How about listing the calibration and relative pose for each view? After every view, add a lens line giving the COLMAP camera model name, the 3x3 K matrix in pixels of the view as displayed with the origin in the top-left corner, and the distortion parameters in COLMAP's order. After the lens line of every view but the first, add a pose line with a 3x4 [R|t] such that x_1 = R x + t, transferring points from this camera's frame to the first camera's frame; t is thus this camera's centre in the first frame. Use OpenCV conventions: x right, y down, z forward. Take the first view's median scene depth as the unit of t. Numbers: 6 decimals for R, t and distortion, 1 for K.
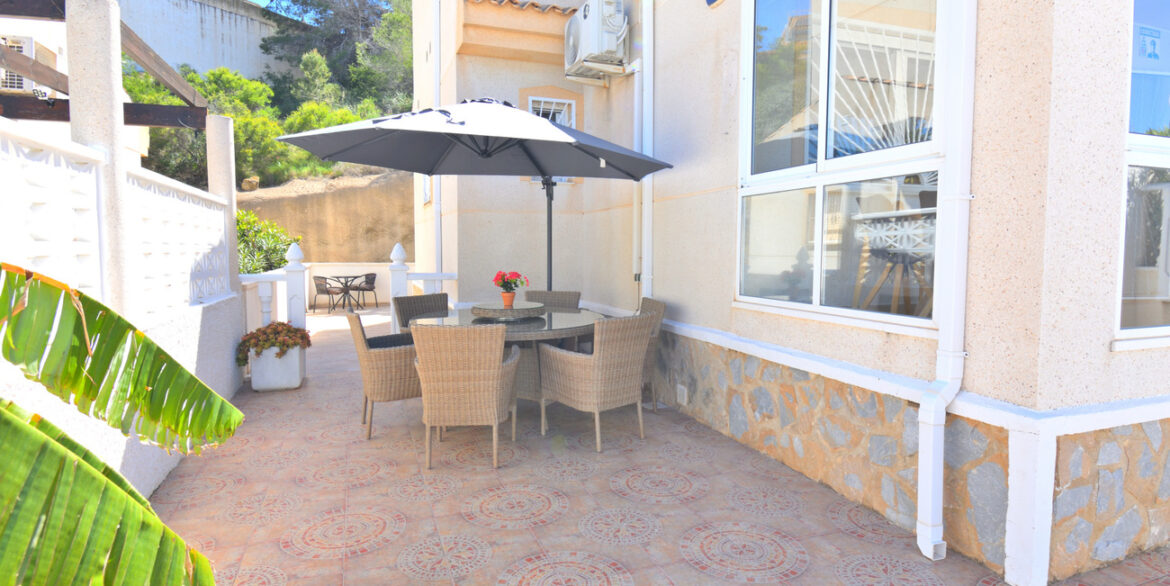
lens RADIAL K [[630.8, 0, 587.6], [0, 630.8, 289.0], [0, 0, 1]] dist [0.022267, -0.033199]
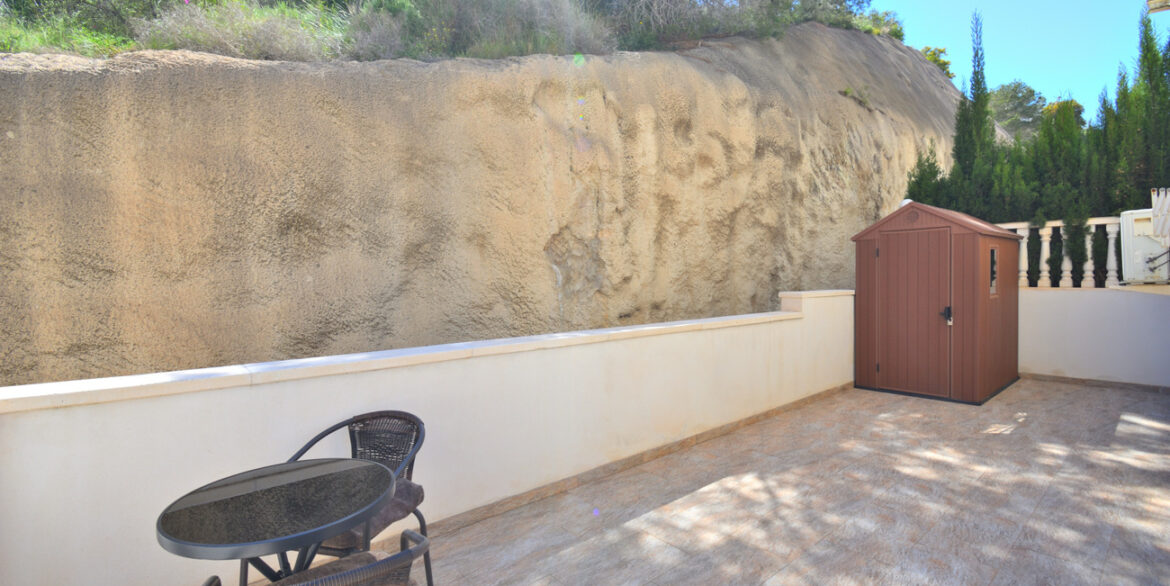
lens RADIAL K [[514.4, 0, 586.1], [0, 514.4, 289.2], [0, 0, 1]] dist [0.021733, -0.027838]
pose [[0.932177, -0.019192, 0.361494, -0.890248], [0.034183, 0.998798, -0.035121, -0.145738], [-0.360385, 0.045096, 0.931713, 2.132986]]
